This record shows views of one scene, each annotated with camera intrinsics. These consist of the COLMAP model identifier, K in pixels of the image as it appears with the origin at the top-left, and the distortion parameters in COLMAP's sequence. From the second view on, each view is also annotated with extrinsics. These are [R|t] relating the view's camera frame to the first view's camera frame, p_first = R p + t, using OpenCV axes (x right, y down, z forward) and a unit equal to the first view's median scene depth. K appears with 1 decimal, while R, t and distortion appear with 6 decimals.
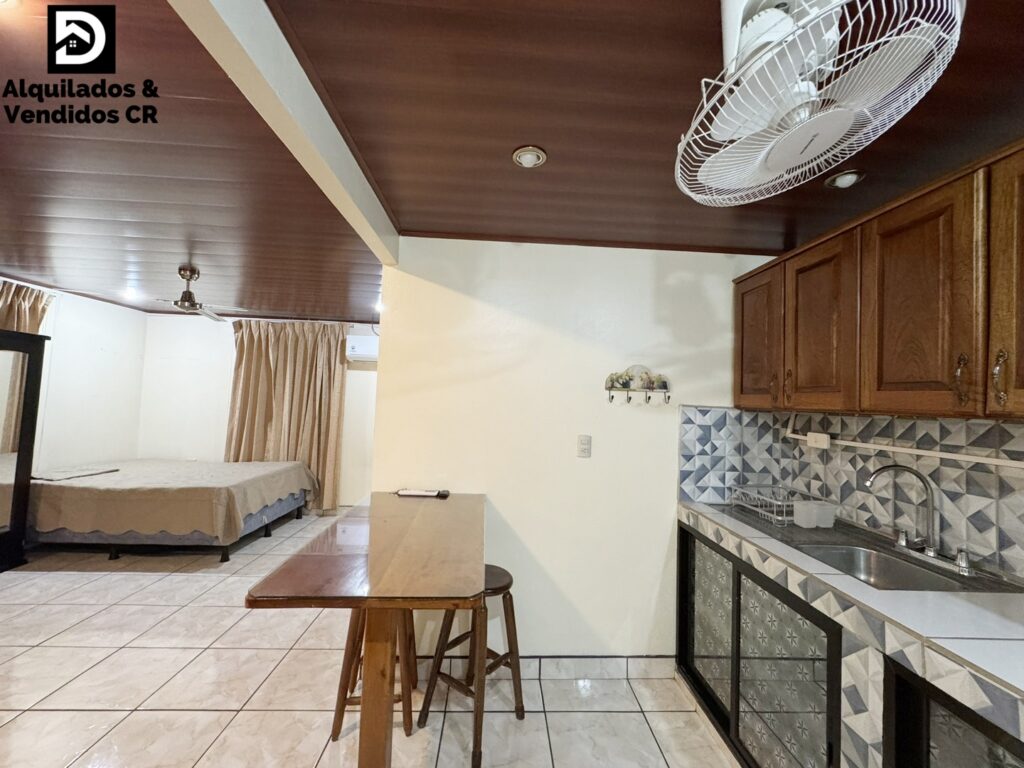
lens RADIAL K [[409.2, 0, 511.3], [0, 409.2, 383.4], [0, 0, 1]] dist [-0.001254, 0.000616]
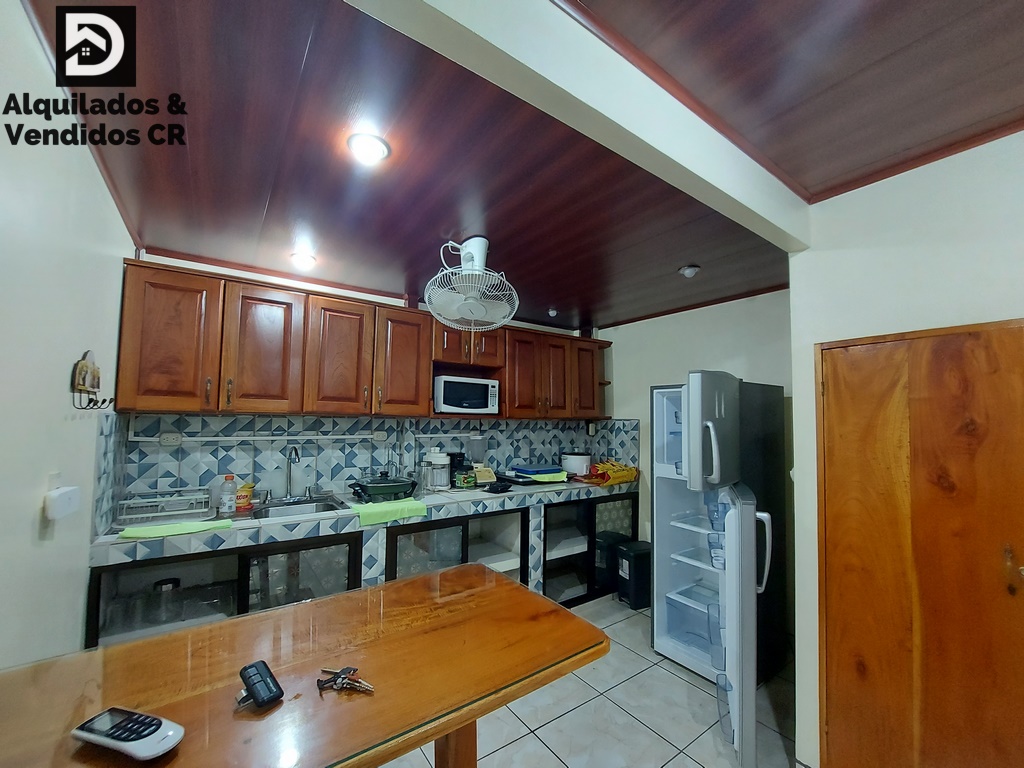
lens RADIAL K [[413.4, 0, 514.2], [0, 413.4, 397.3], [0, 0, 1]] dist [-0.018019, 0.002281]
pose [[-0.546729, -0.003900, 0.837301, -0.839928], [-0.068770, 0.996820, -0.040261, 0.011854], [-0.834481, -0.079593, -0.545258, 1.105445]]
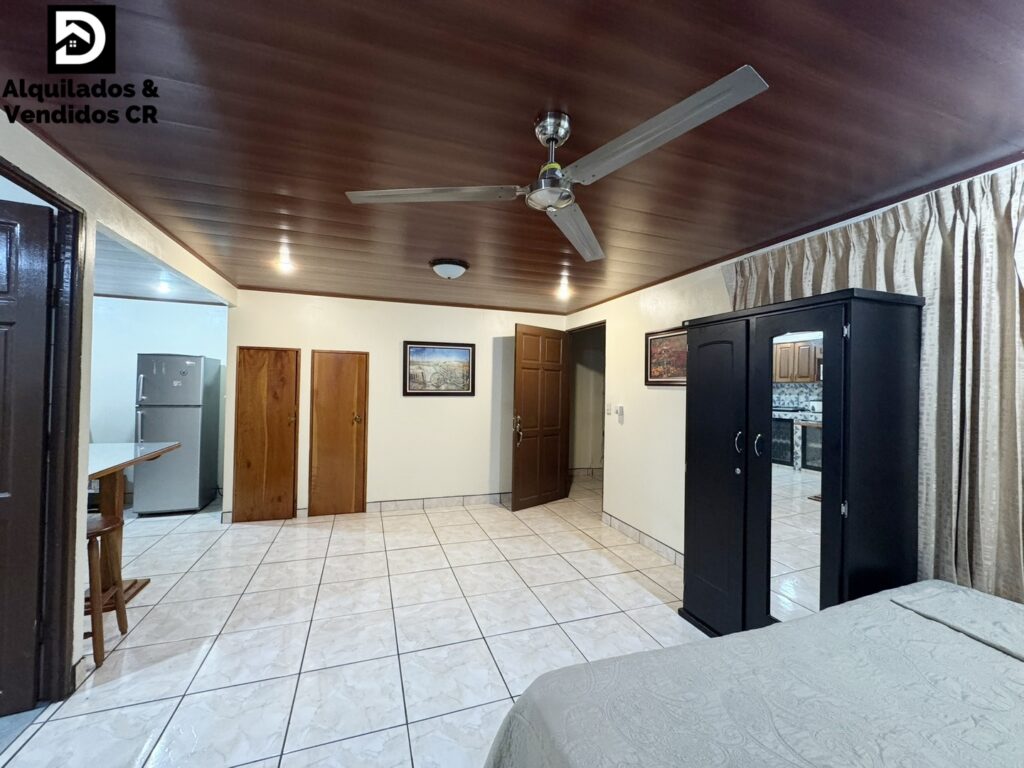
lens RADIAL K [[409.2, 0, 510.8], [0, 409.2, 383.0], [0, 0, 1]] dist [-0.001254, 0.000616]
pose [[-0.954544, -0.061019, -0.291758, -1.301116], [-0.046775, 0.997359, -0.055555, 0.080080], [0.294378, -0.039383, -0.954877, 2.891292]]
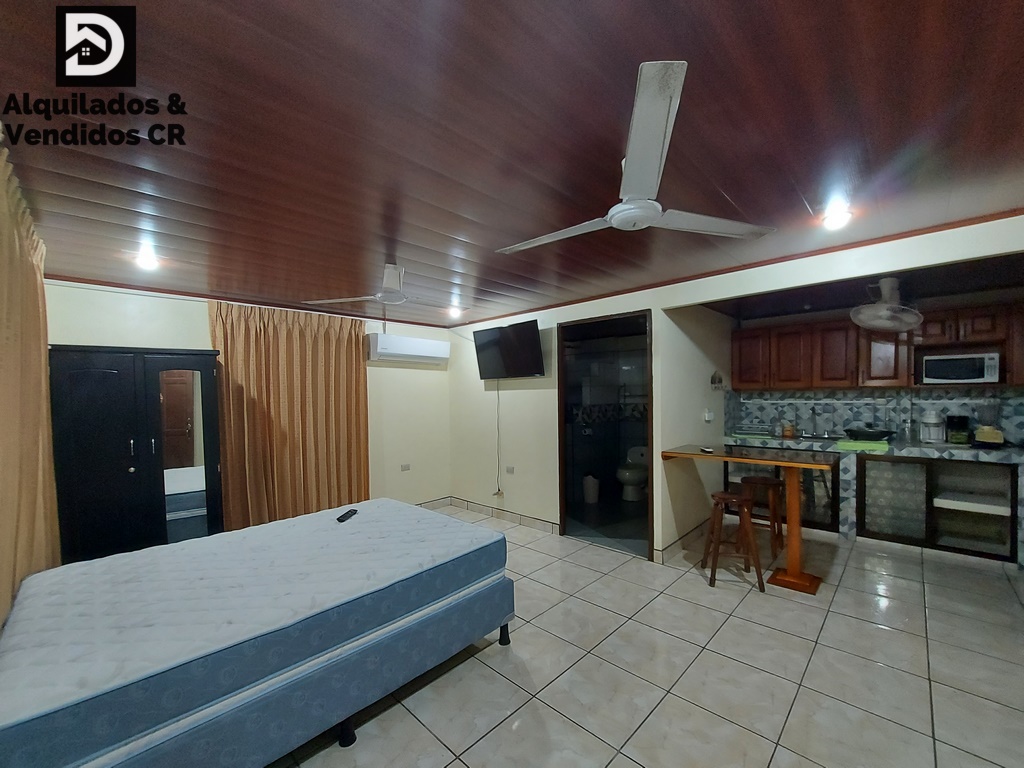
lens RADIAL K [[413.4, 0, 513.2], [0, 413.4, 406.6], [0, 0, 1]] dist [-0.018019, 0.002281]
pose [[0.728570, -0.073183, 0.681051, -2.515004], [0.019224, 0.996069, 0.086469, -0.089948], [-0.684702, -0.049906, 0.727112, 0.305266]]
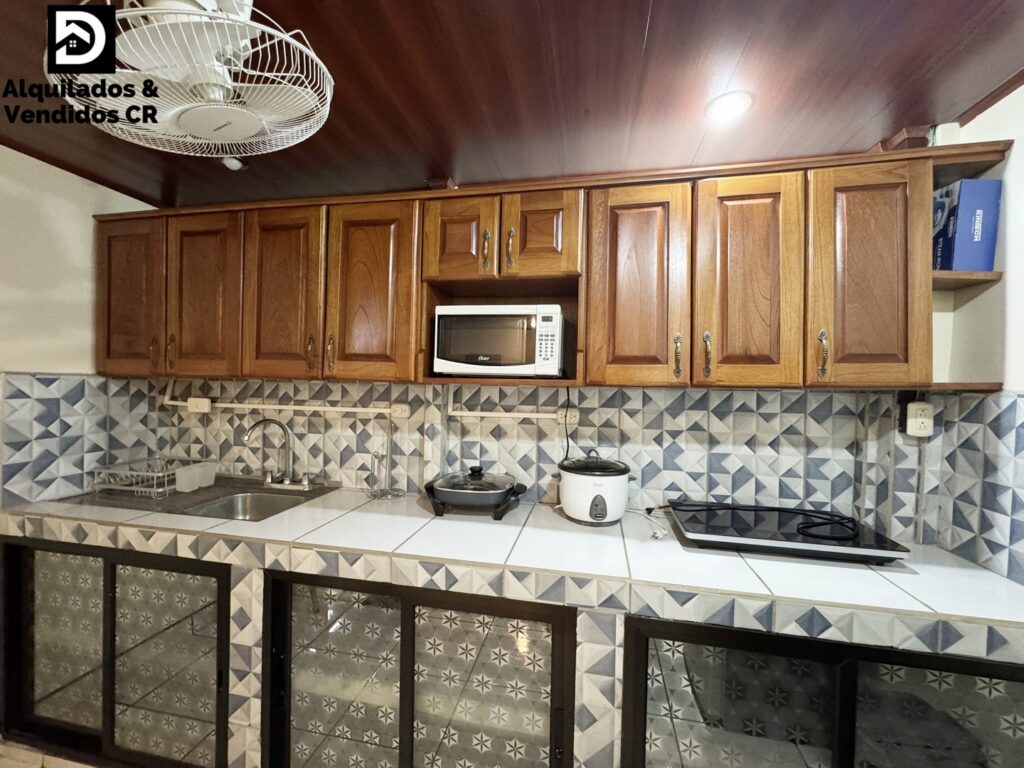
lens RADIAL K [[409.2, 0, 510.9], [0, 409.2, 382.8], [0, 0, 1]] dist [-0.001254, 0.000616]
pose [[0.242579, -0.037437, 0.969409, -0.069966], [-0.047814, 0.997579, 0.050490, -0.008013], [-0.968953, -0.058599, 0.240202, -0.005560]]
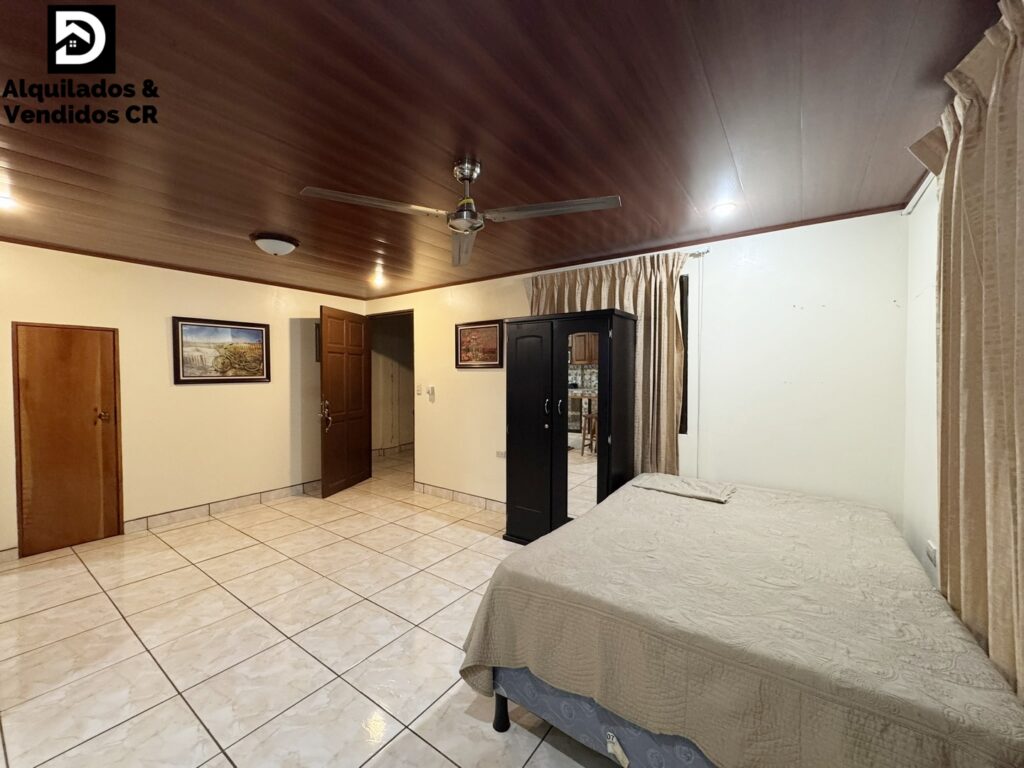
lens RADIAL K [[409.2, 0, 513.5], [0, 409.2, 383.8], [0, 0, 1]] dist [-0.001254, 0.000616]
pose [[-0.616089, -0.021223, -0.787390, -0.760139], [0.000783, 0.999620, -0.027556, 0.111609], [0.787676, -0.017593, -0.615839, 2.896095]]
